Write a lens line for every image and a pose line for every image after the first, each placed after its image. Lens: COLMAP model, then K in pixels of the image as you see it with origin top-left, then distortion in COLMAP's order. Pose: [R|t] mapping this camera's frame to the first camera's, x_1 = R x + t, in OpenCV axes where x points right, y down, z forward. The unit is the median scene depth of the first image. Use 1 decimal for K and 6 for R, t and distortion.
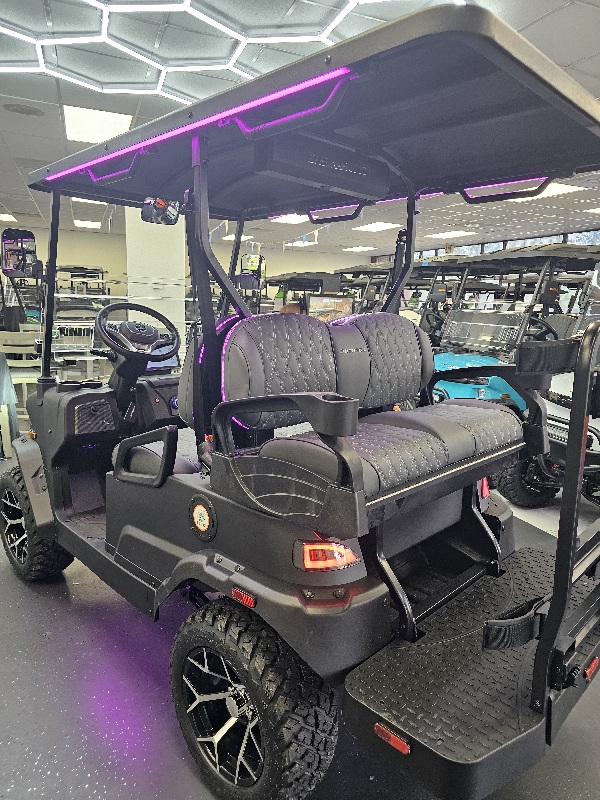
lens RADIAL K [[545.8, 0, 300.0], [0, 545.8, 400.0], [0, 0, 1]] dist [-0.001579, -0.000922]
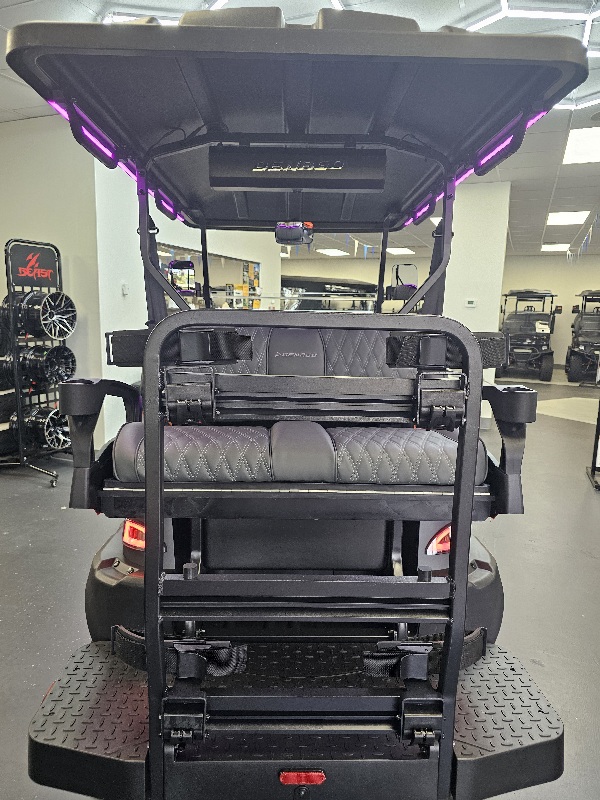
lens RADIAL K [[545.8, 0, 300.0], [0, 545.8, 400.0], [0, 0, 1]] dist [-0.001579, -0.000922]
pose [[0.716150, 0.090900, -0.692002, 0.512268], [-0.120900, 0.992651, 0.005273, -0.013473], [0.687395, 0.079886, 0.721877, 0.212180]]
